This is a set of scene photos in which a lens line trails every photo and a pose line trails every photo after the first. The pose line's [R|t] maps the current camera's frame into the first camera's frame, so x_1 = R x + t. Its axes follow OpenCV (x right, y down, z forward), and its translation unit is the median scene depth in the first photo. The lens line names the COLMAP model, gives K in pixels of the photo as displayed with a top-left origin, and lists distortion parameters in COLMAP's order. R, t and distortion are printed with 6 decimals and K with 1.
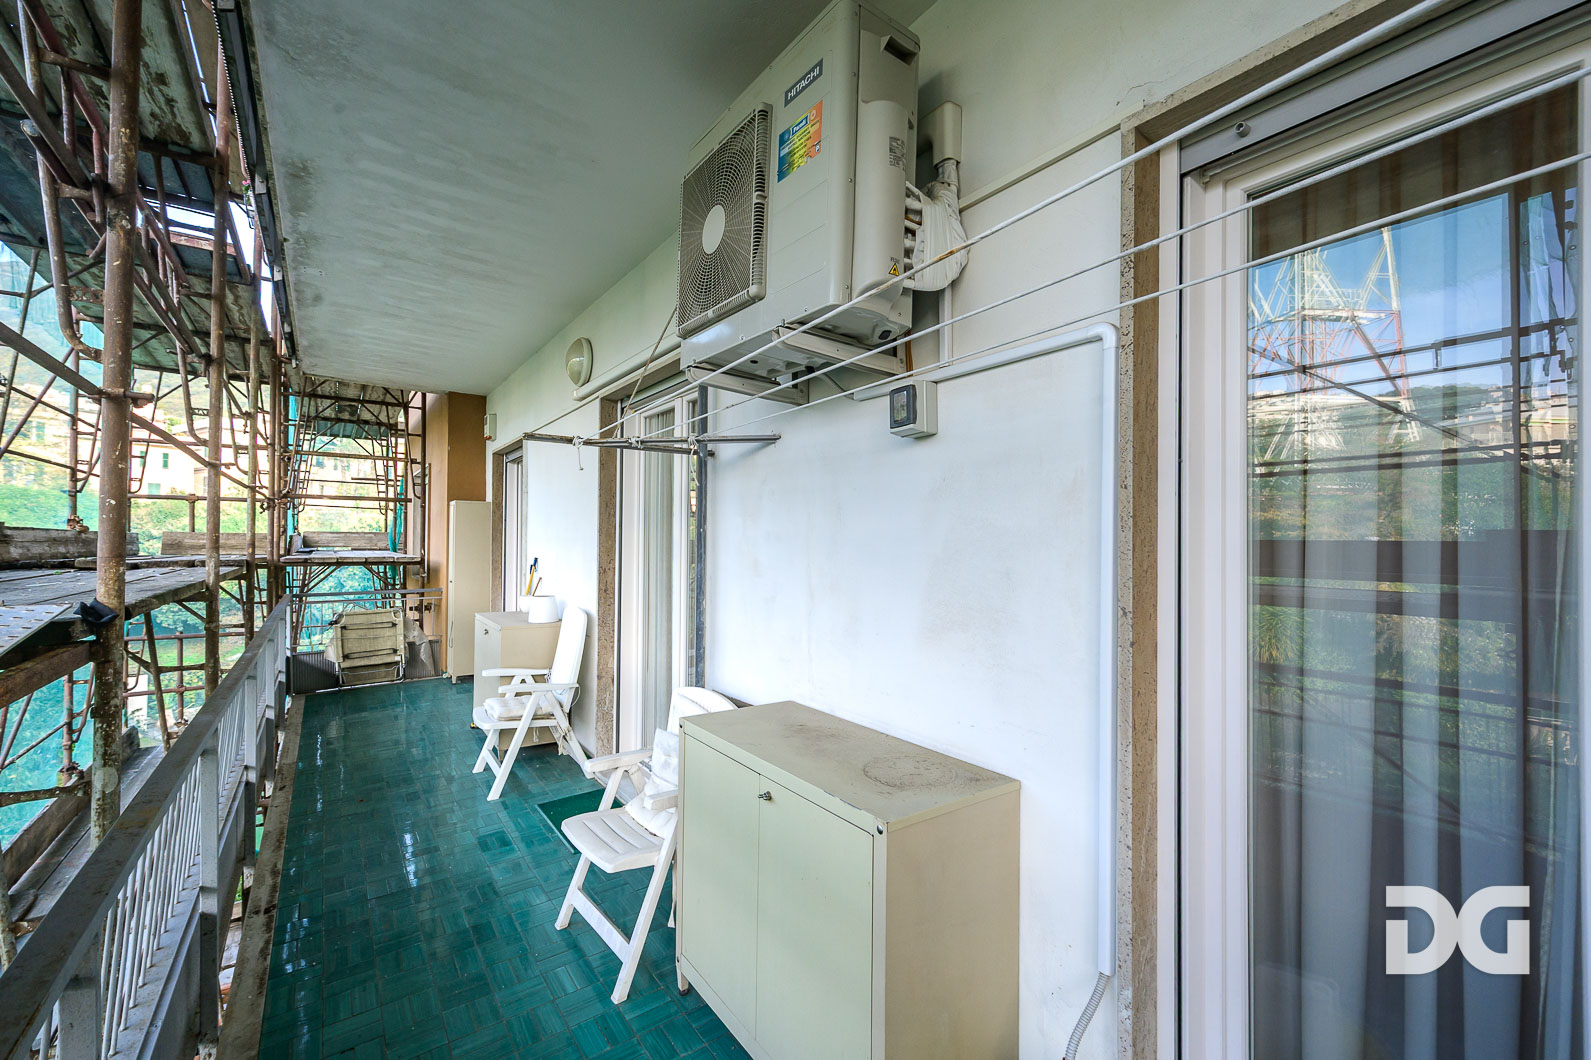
lens RADIAL K [[672.2, 0, 795.5], [0, 672.2, 530.0], [0, 0, 1]] dist [-0.001195, -0.000309]
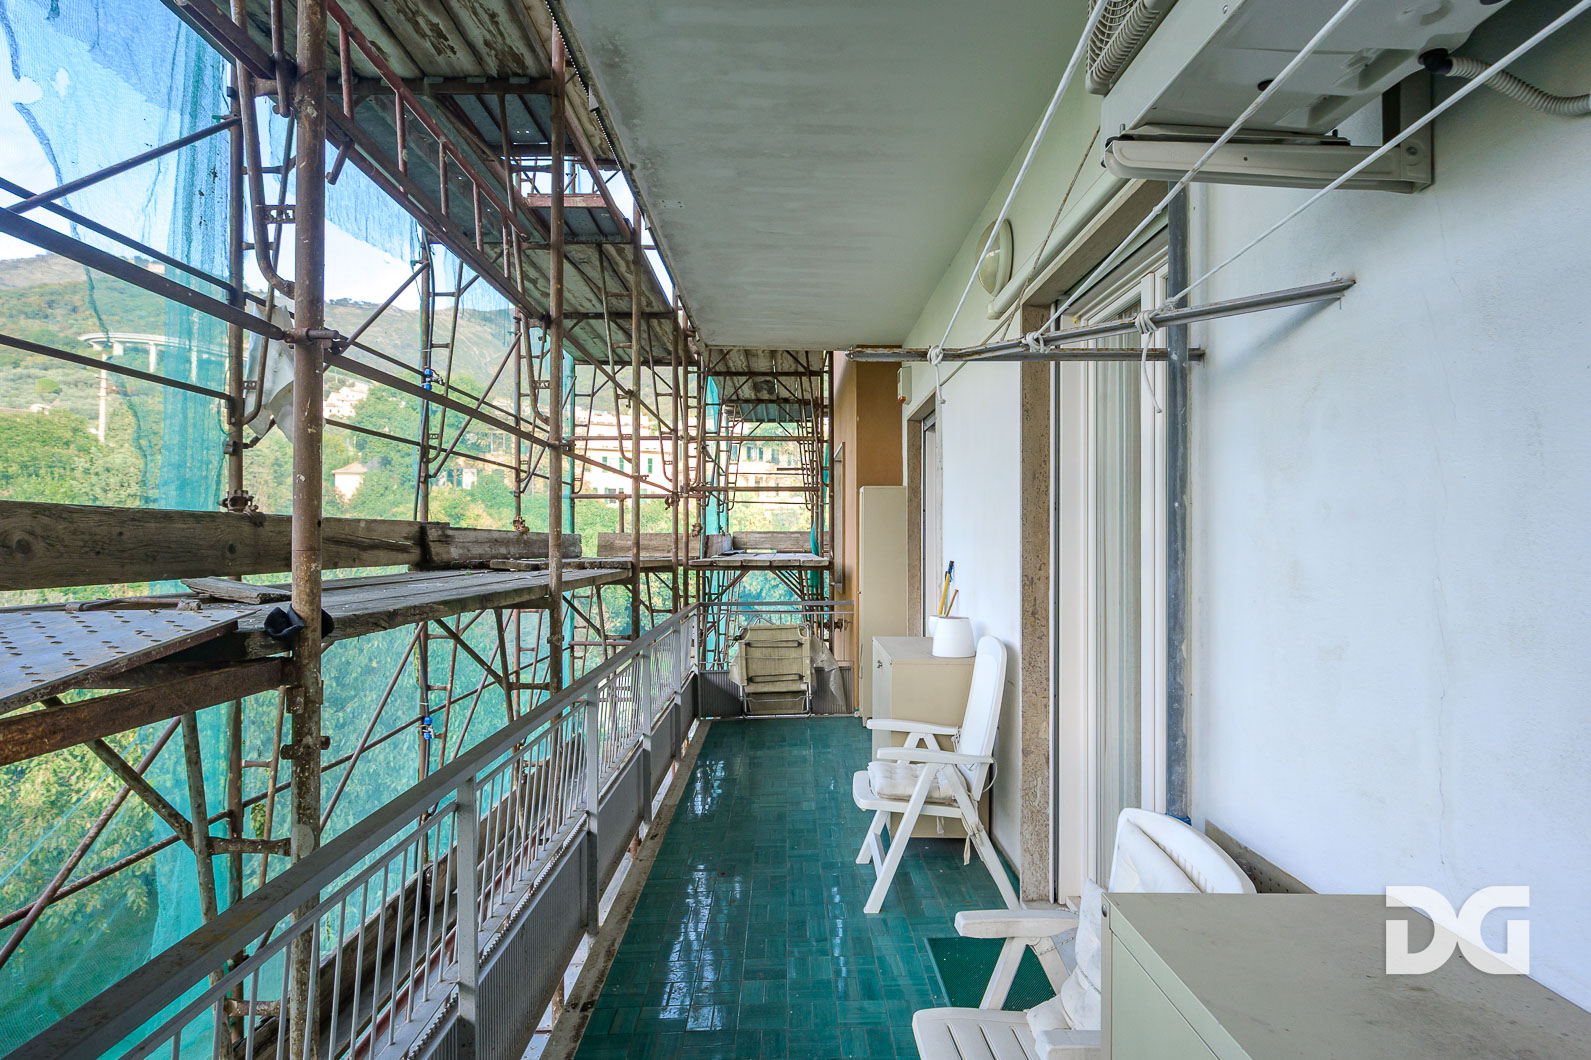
lens RADIAL K [[869.8, 0, 796.7], [0, 869.8, 539.1], [0, 0, 1]] dist [-0.001671, 0.000922]
pose [[0.813779, -0.010253, -0.581083, 0.006017], [0.016680, 0.999845, 0.005718, 0.013042], [0.580934, -0.014346, 0.813824, 0.218150]]
